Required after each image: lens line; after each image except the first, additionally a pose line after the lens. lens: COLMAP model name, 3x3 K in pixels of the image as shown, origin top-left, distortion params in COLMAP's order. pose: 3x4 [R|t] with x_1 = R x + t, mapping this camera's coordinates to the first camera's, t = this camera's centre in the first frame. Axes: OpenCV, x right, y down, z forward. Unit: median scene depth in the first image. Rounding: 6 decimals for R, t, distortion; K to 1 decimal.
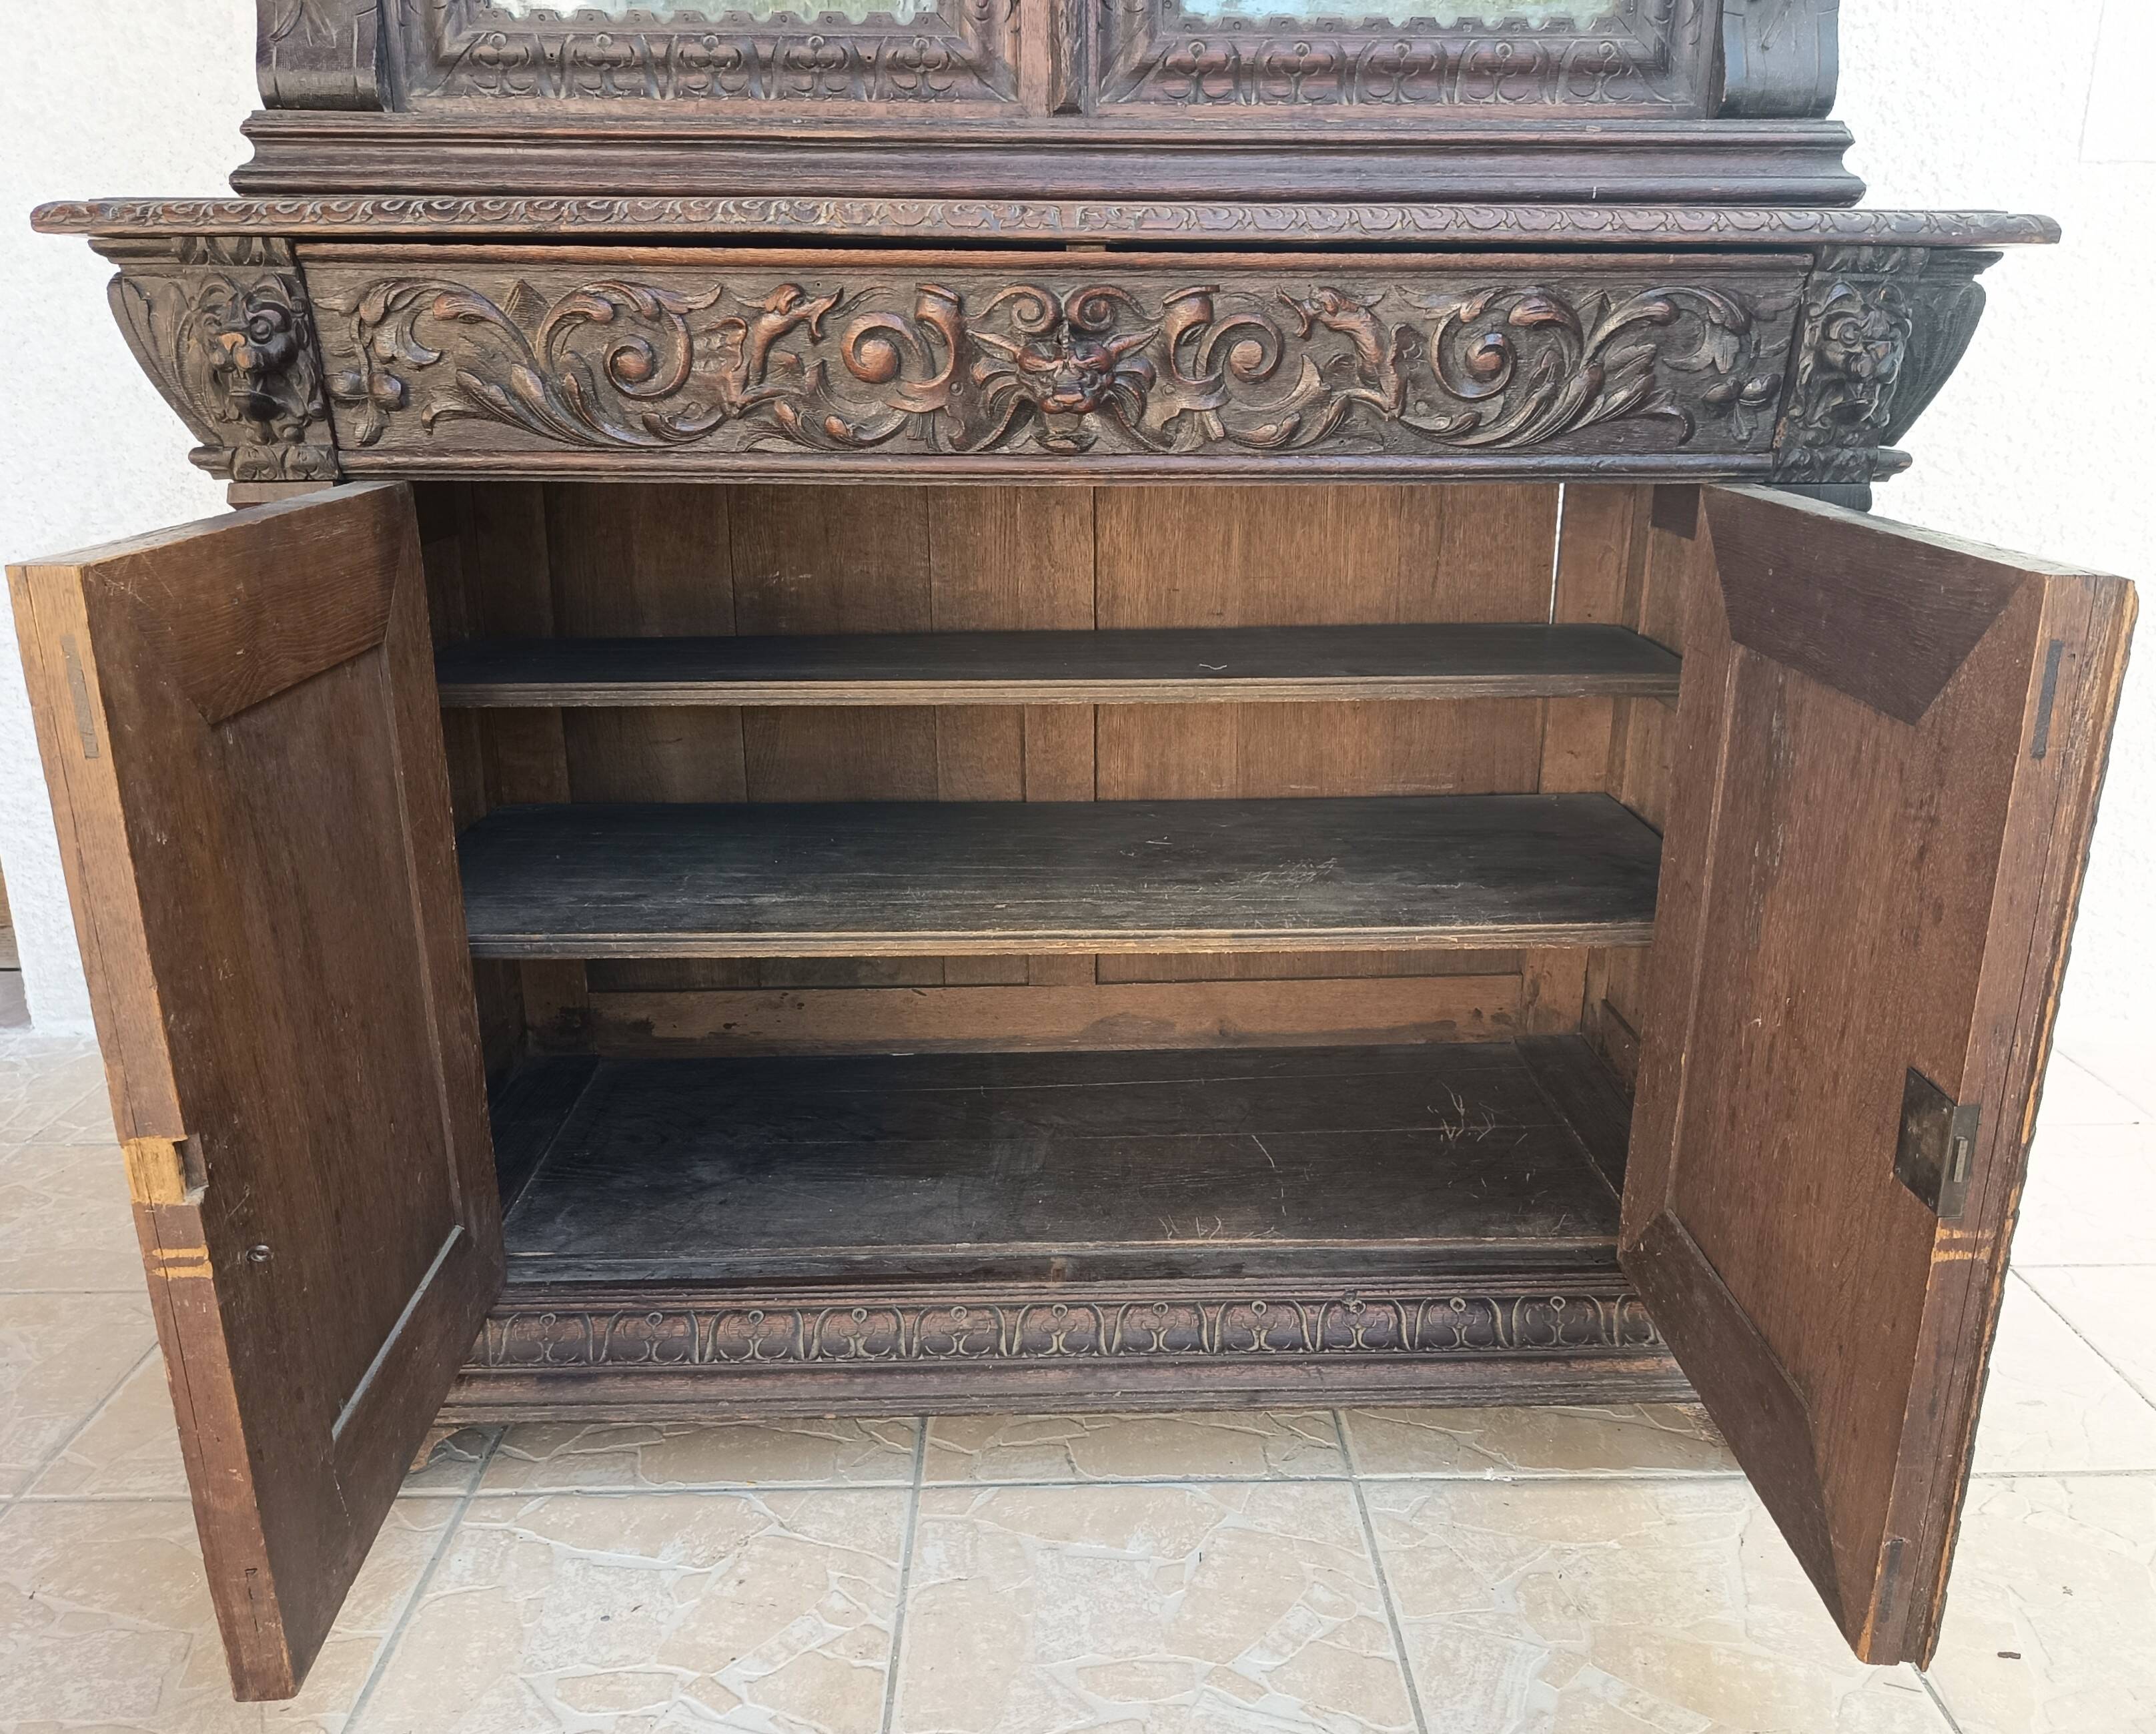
lens RADIAL K [[1850.4, 0, 1118.7], [0, 1850.4, 957.2], [0, 0, 1]] dist [0.060783, -0.079544]
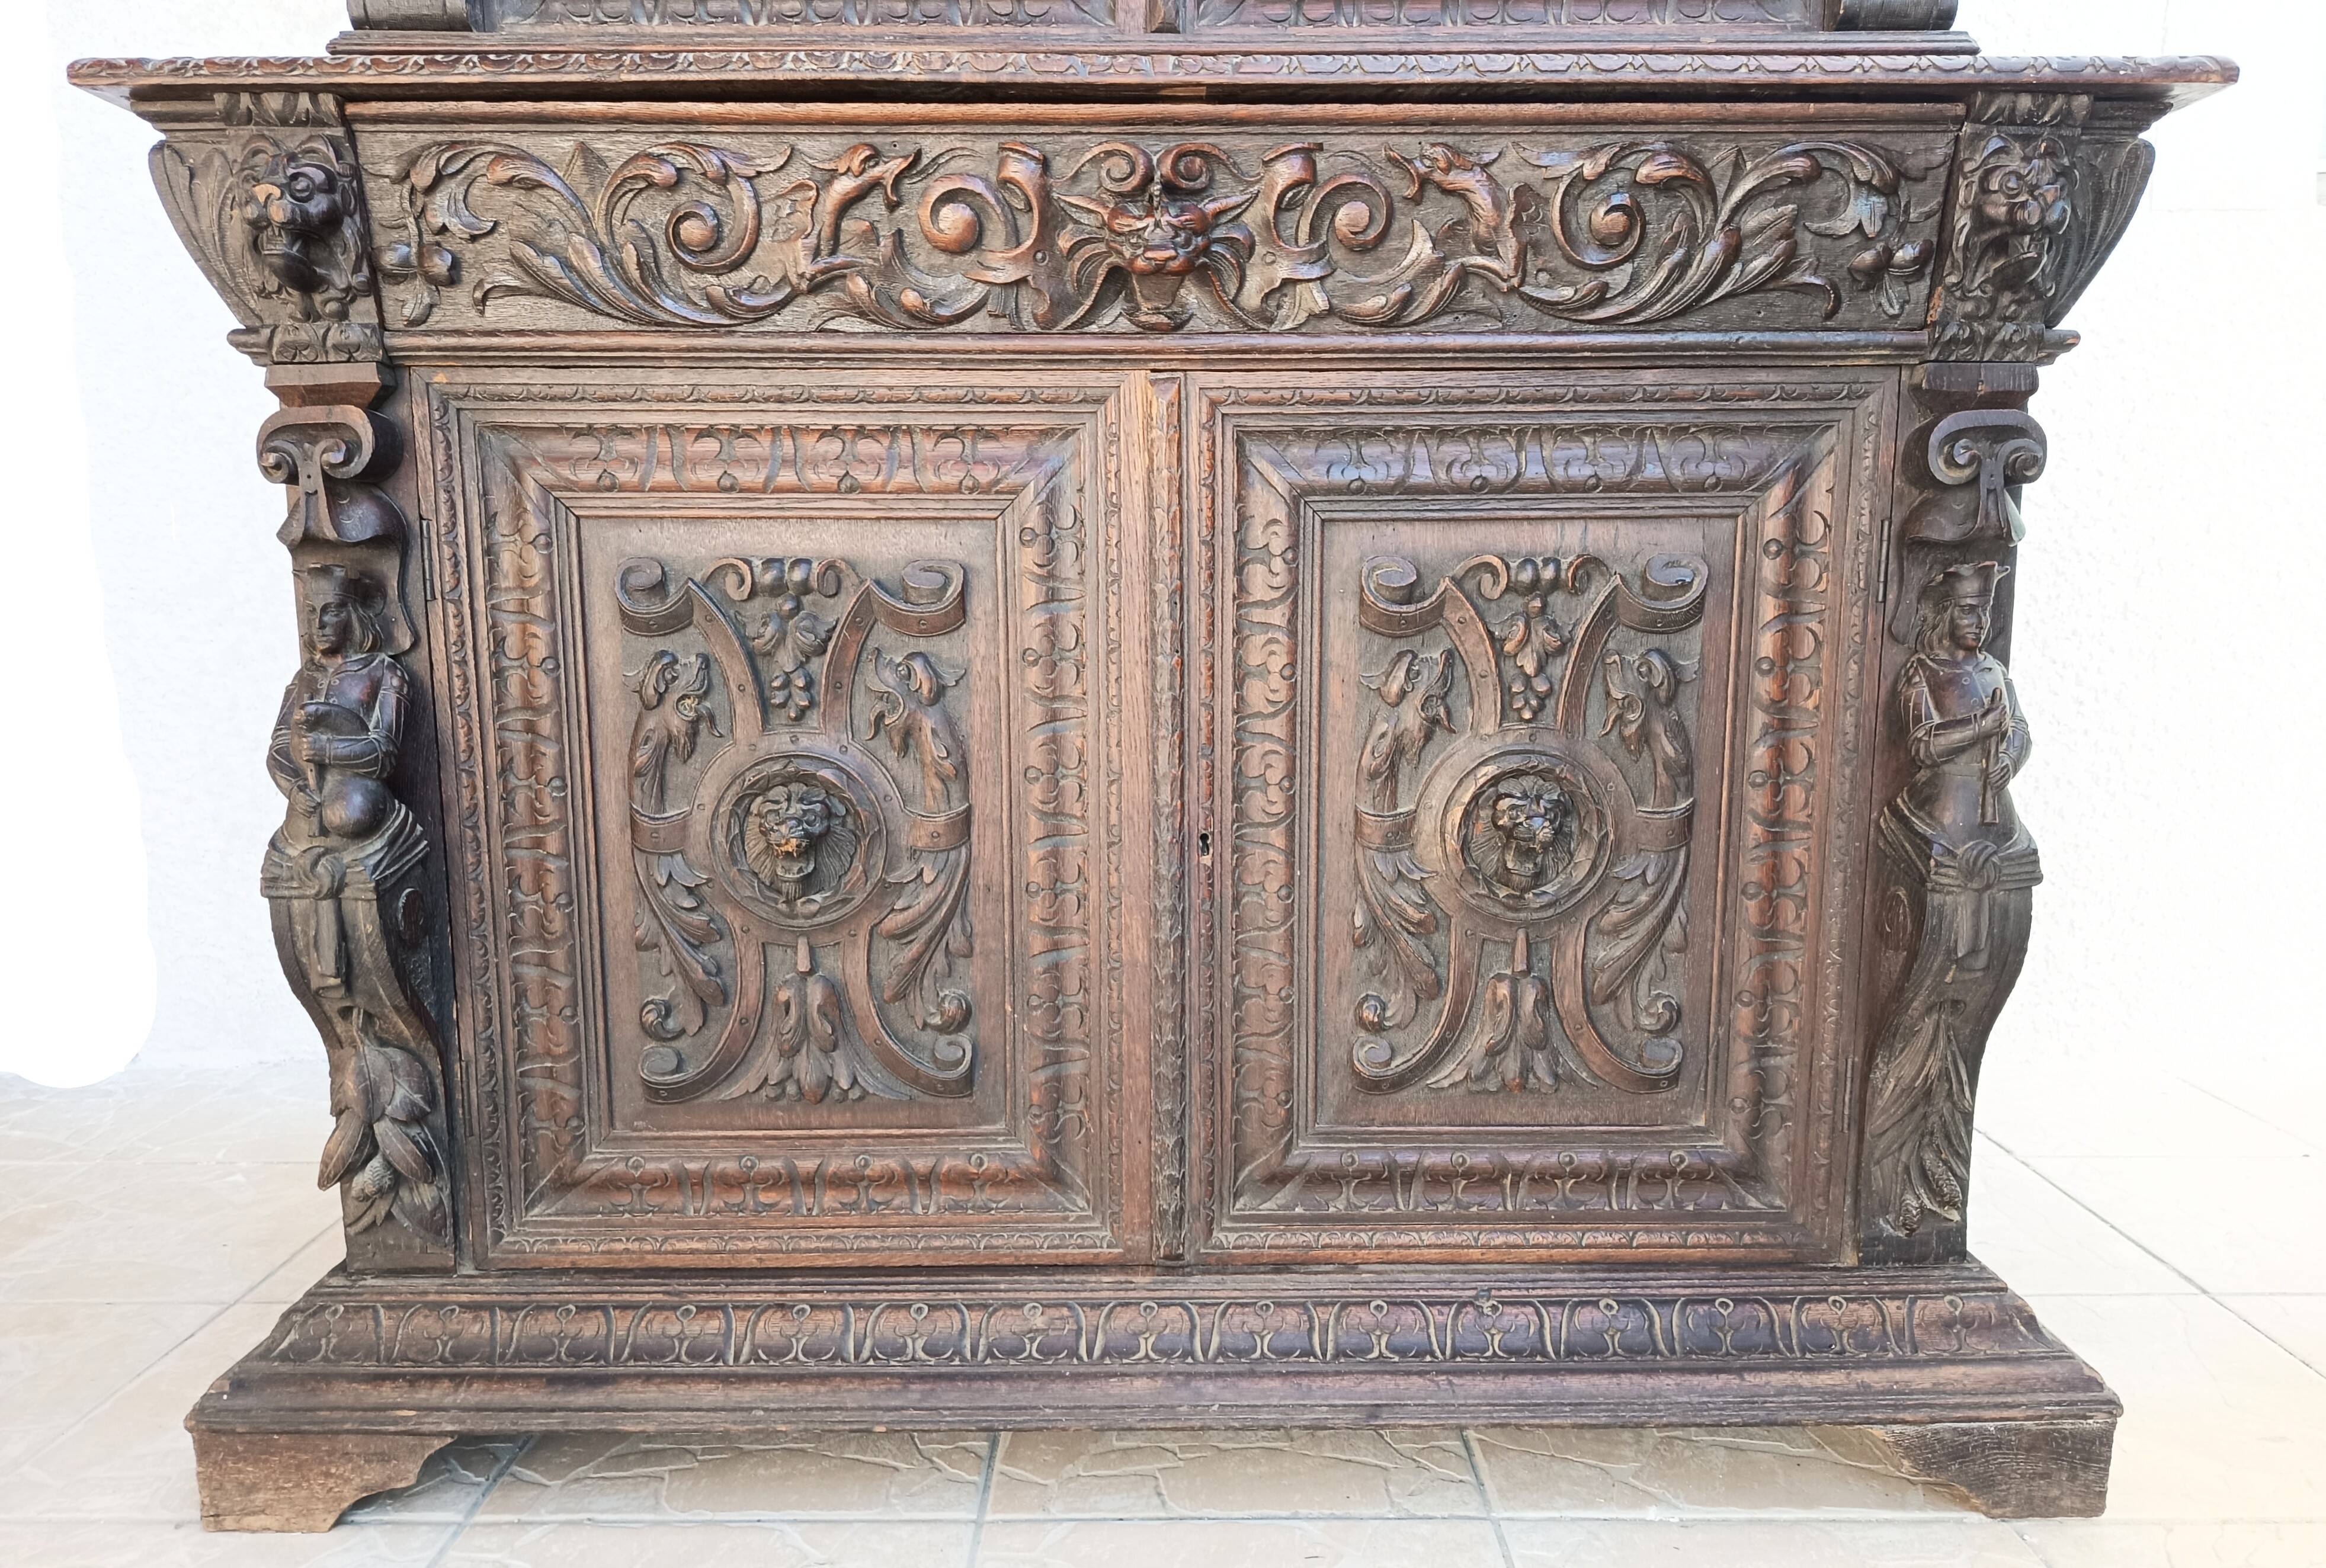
lens RADIAL K [[1648.6, 0, 1180.0], [0, 1648.6, 809.7], [0, 0, 1]] dist [0.041736, -0.047955]
pose [[0.999582, -0.000276, -0.028917, 0.005754], [-0.004550, 0.985999, -0.166691, 0.095248], [0.028558, 0.166753, 0.985585, 0.208649]]
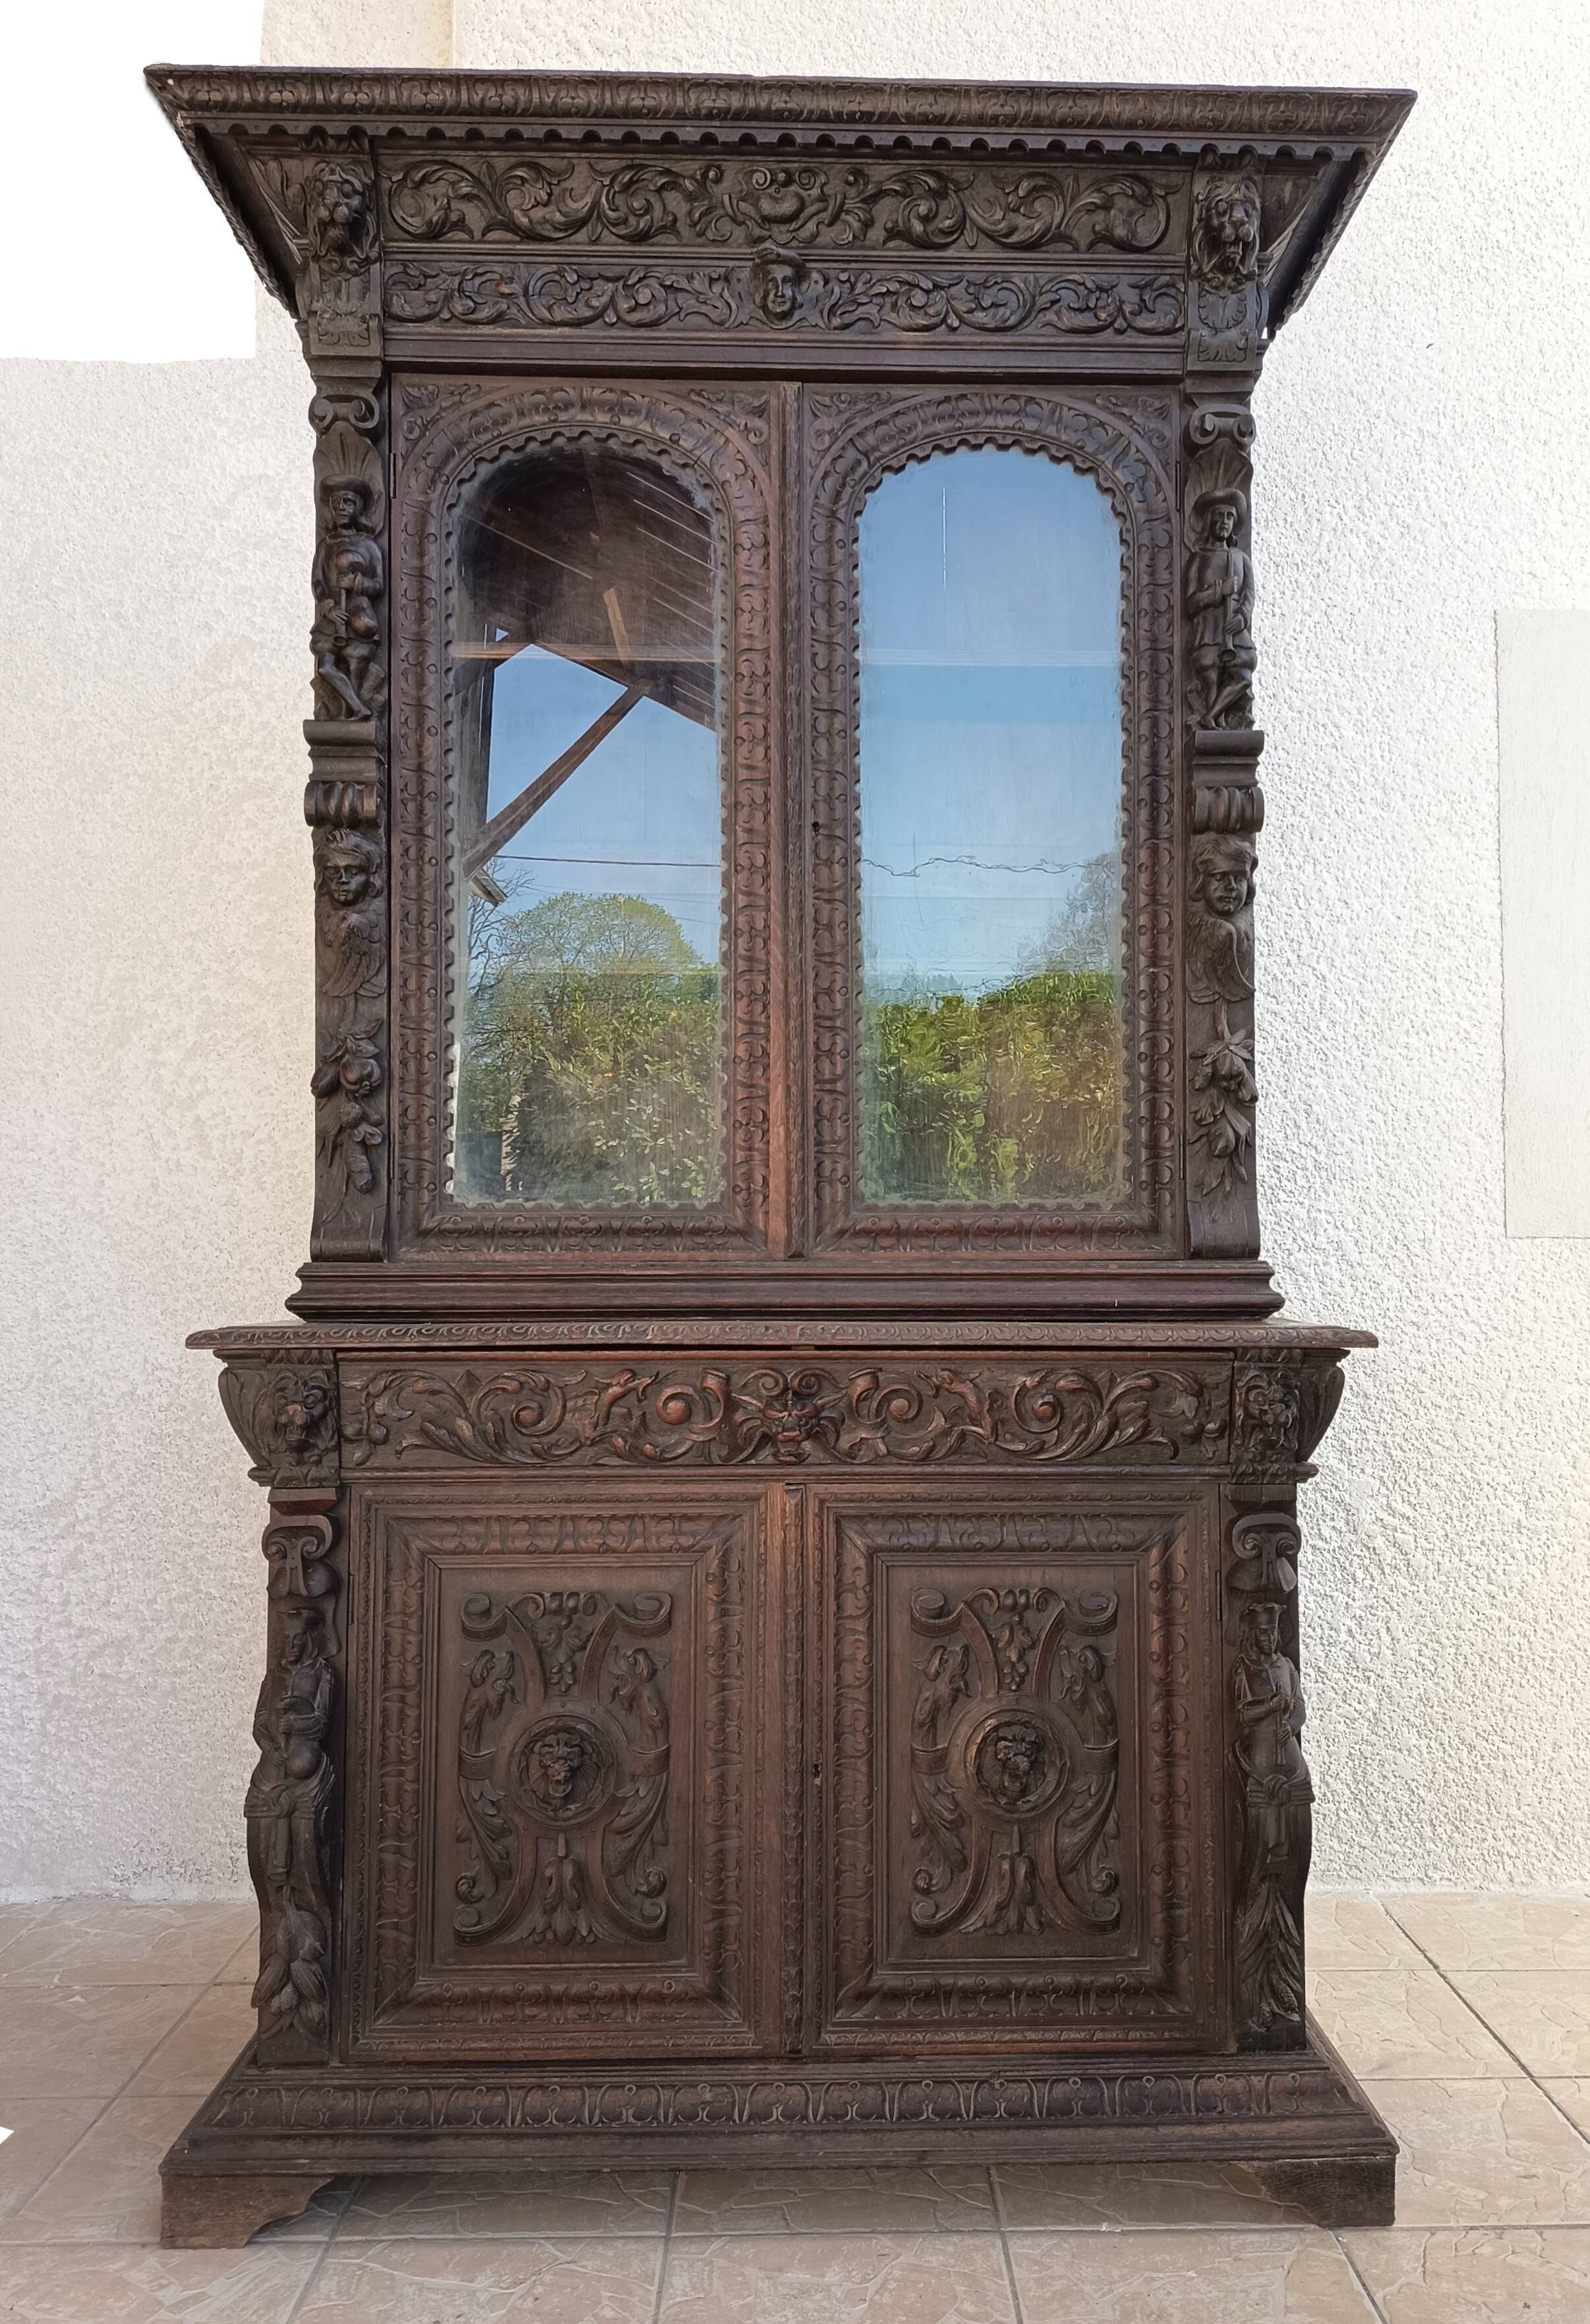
lens RADIAL K [[1796.8, 0, 865.8], [0, 1796.8, 1168.7], [0, 0, 1]] dist [0.065407, -0.088201]
pose [[0.999990, -0.002829, -0.003412, 0.040404], [0.001376, 0.929915, -0.367772, 0.059628], [0.004214, 0.367763, 0.929910, -0.506849]]
